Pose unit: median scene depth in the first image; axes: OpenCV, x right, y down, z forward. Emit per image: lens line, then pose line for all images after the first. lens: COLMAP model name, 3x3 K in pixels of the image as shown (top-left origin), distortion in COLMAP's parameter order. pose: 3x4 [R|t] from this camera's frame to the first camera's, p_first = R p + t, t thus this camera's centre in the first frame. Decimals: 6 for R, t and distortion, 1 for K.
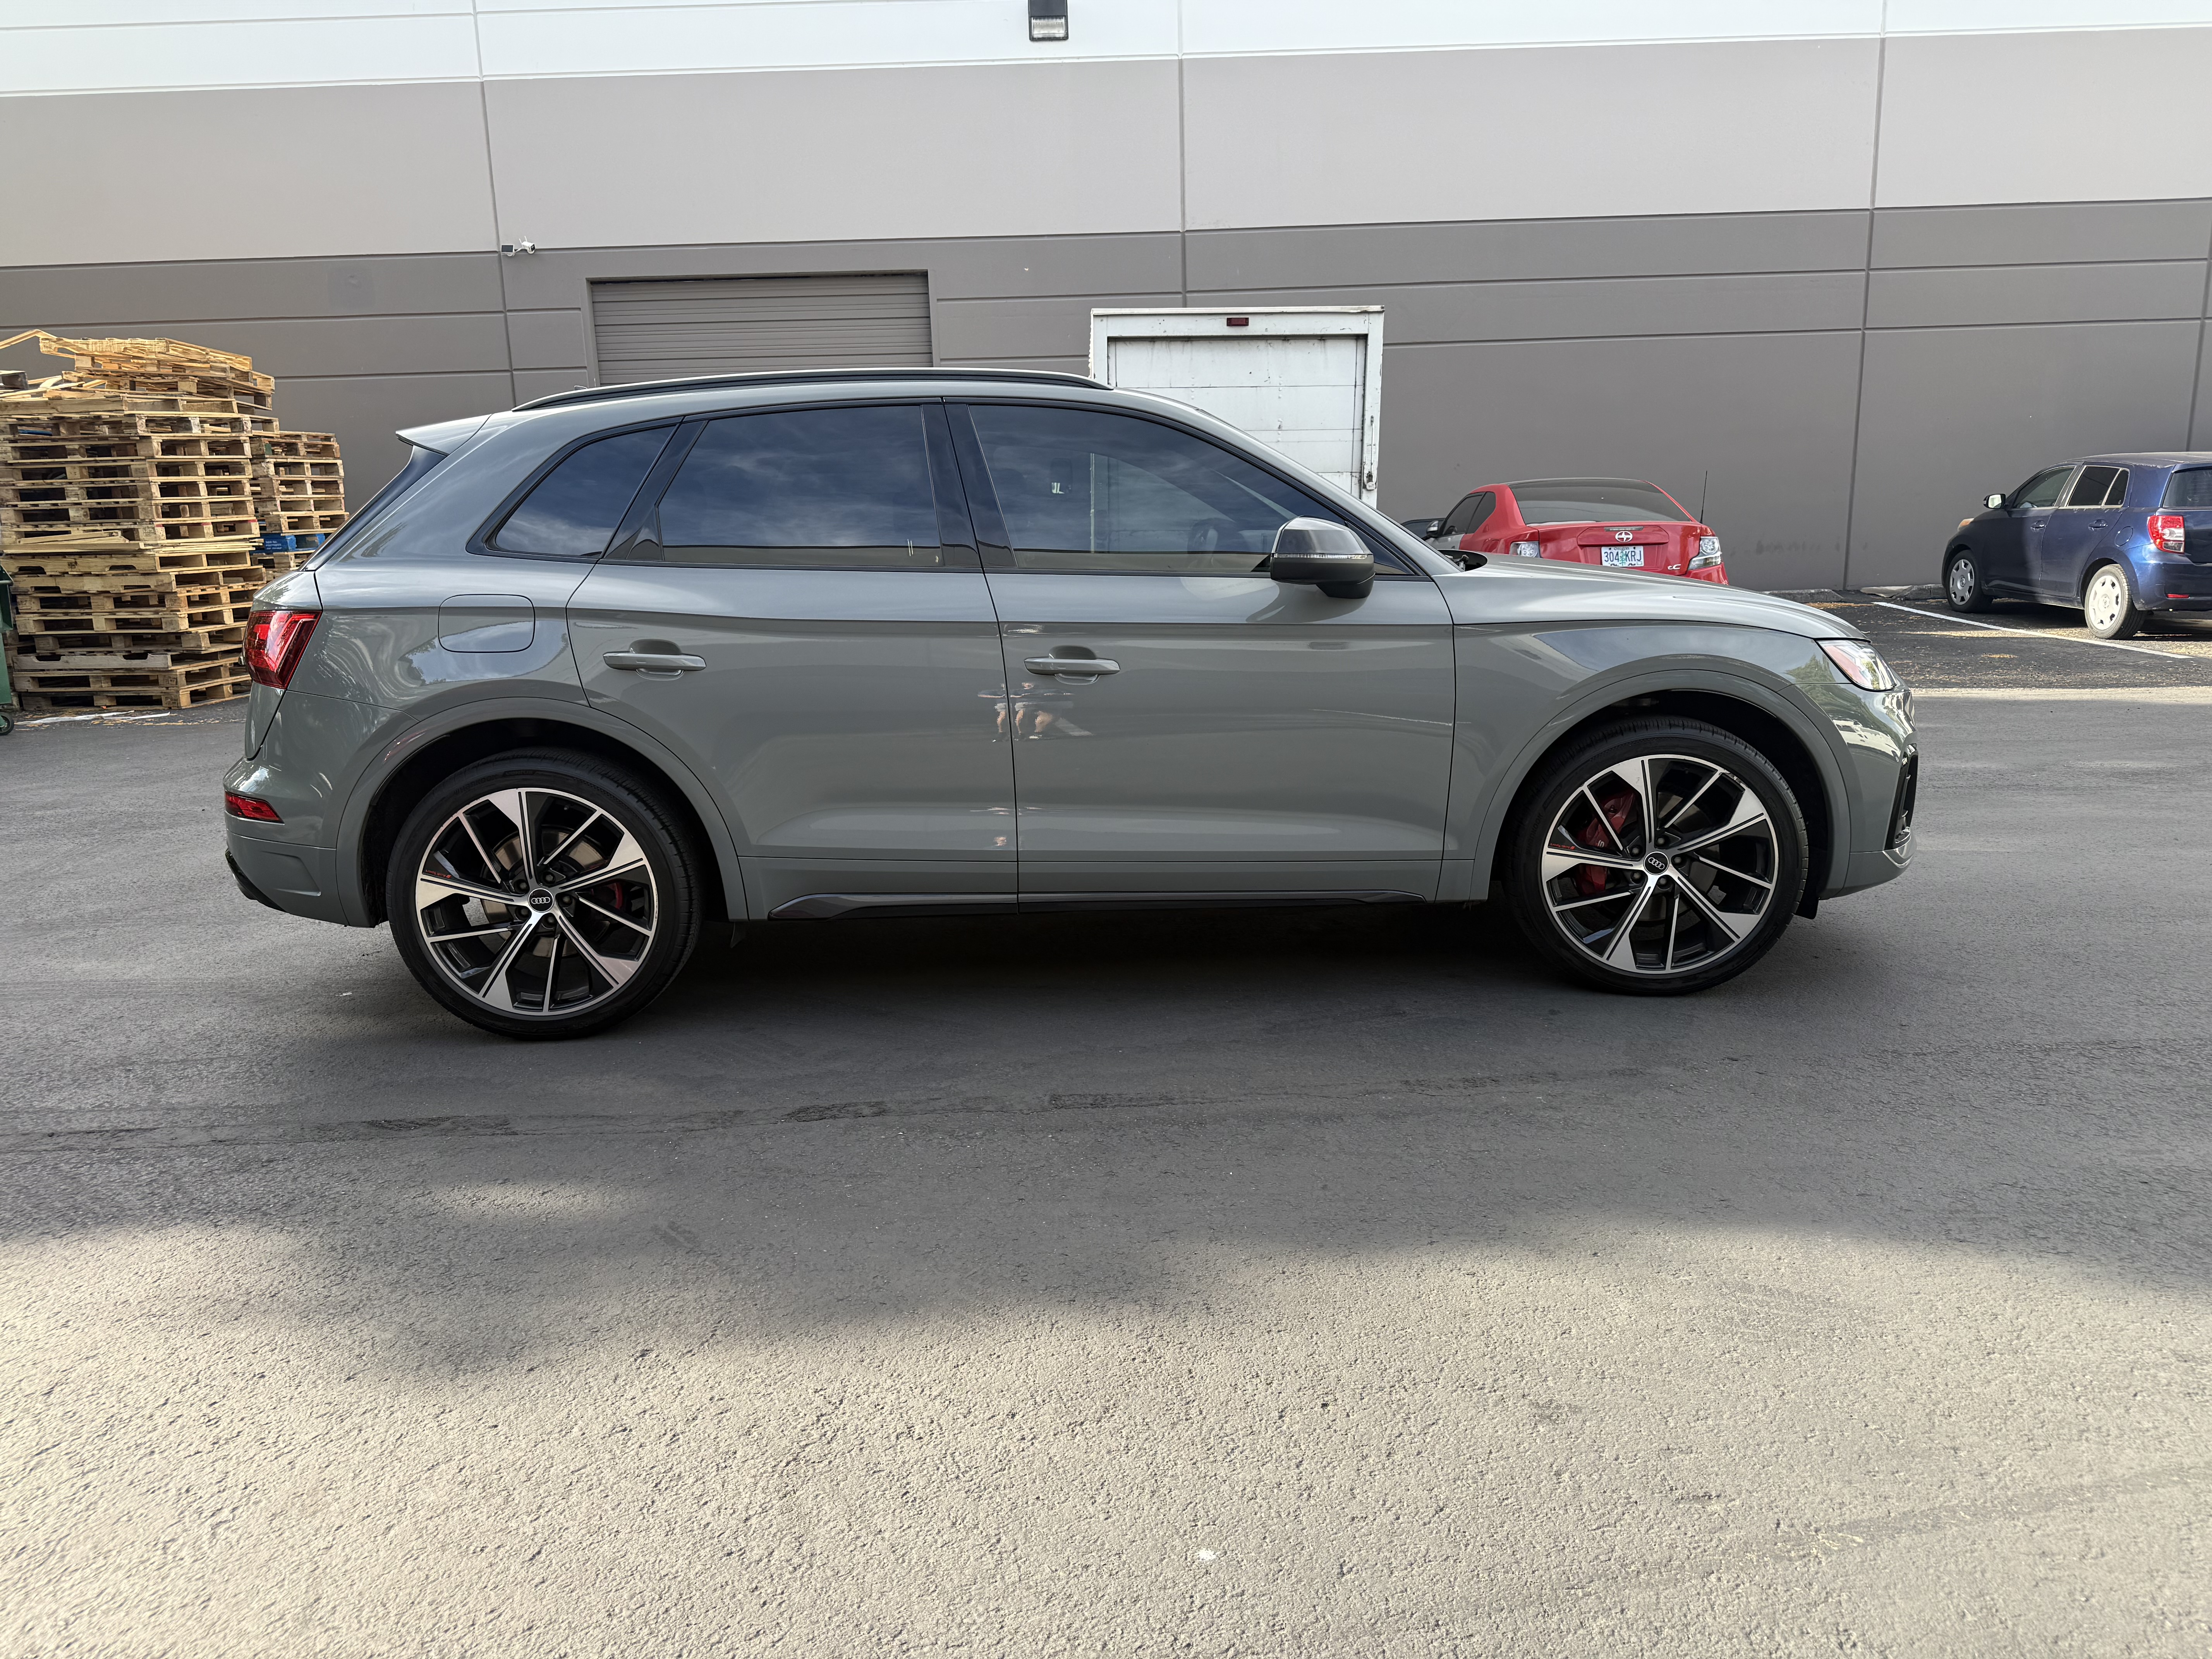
lens RADIAL K [[1556.7, 0, 1110.4], [0, 1556.7, 827.6], [0, 0, 1]] dist [-0.005952, -0.003110]
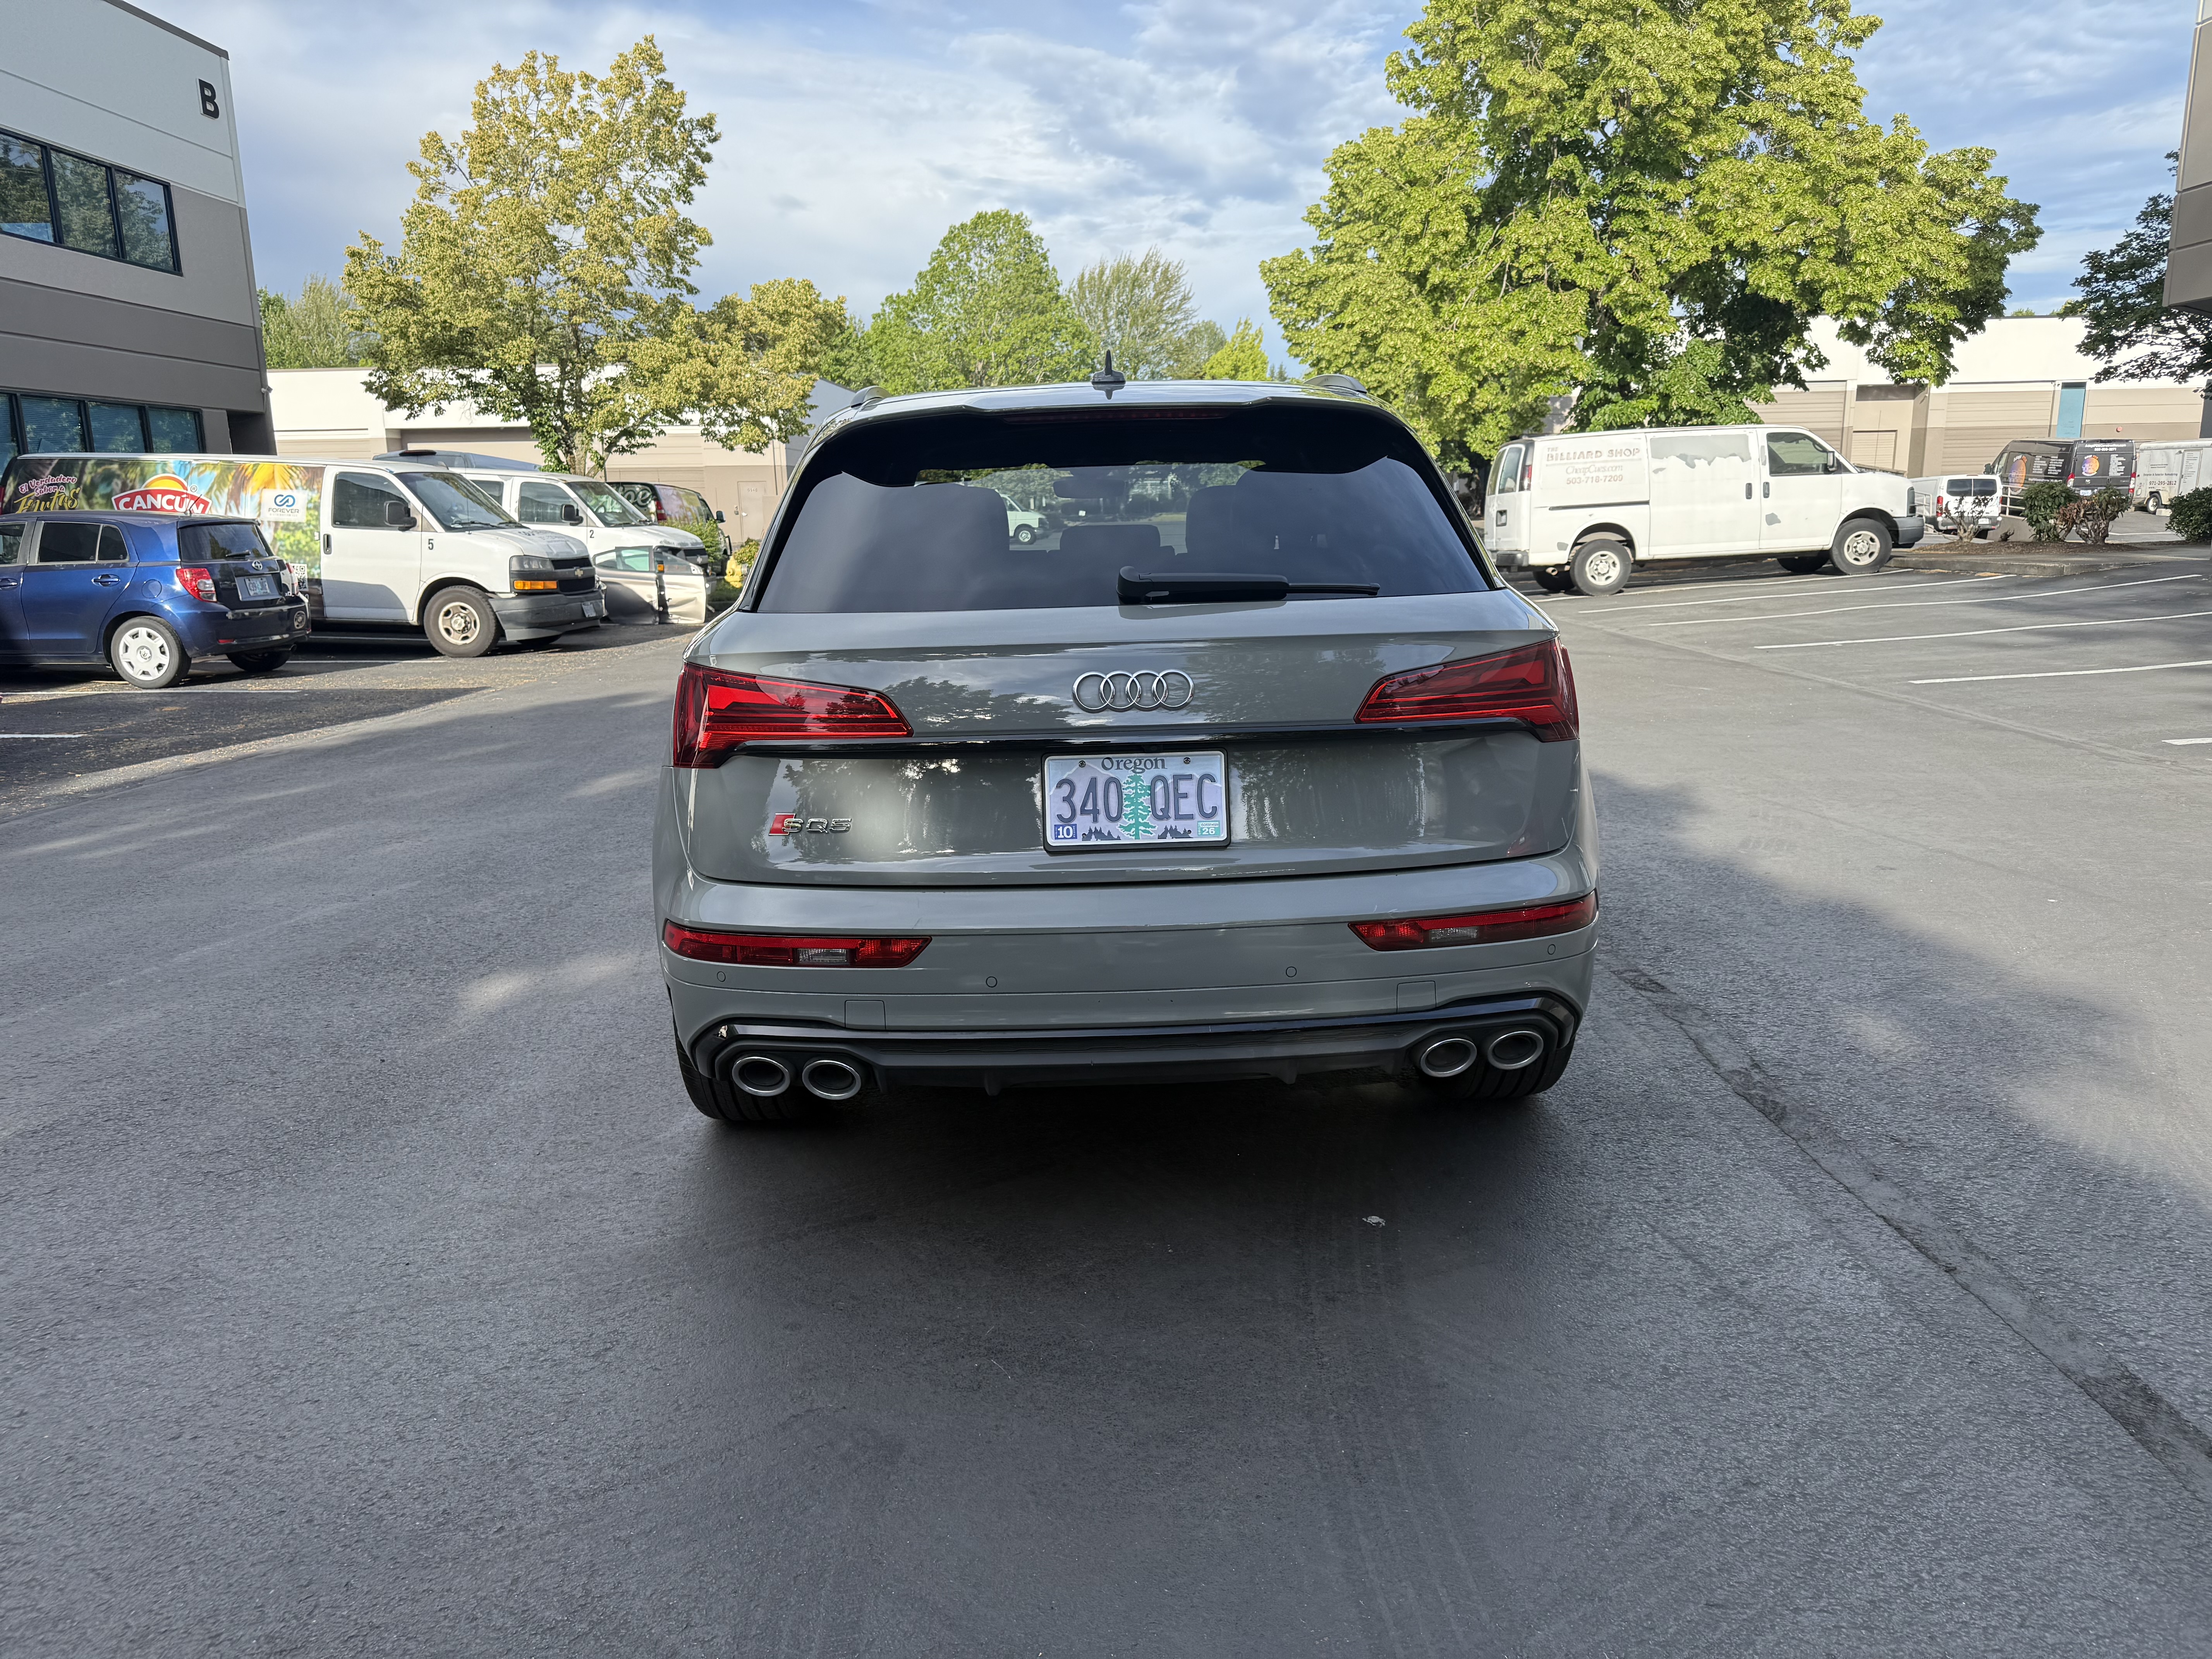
lens RADIAL K [[1556.7, 0, 1110.1], [0, 1556.7, 832.5], [0, 0, 1]] dist [-0.005952, -0.003110]
pose [[0.033838, -0.175791, 0.983846, -0.731283], [0.217650, 0.962079, 0.164416, -0.123582], [-0.975440, 0.208571, 0.070816, 0.667311]]
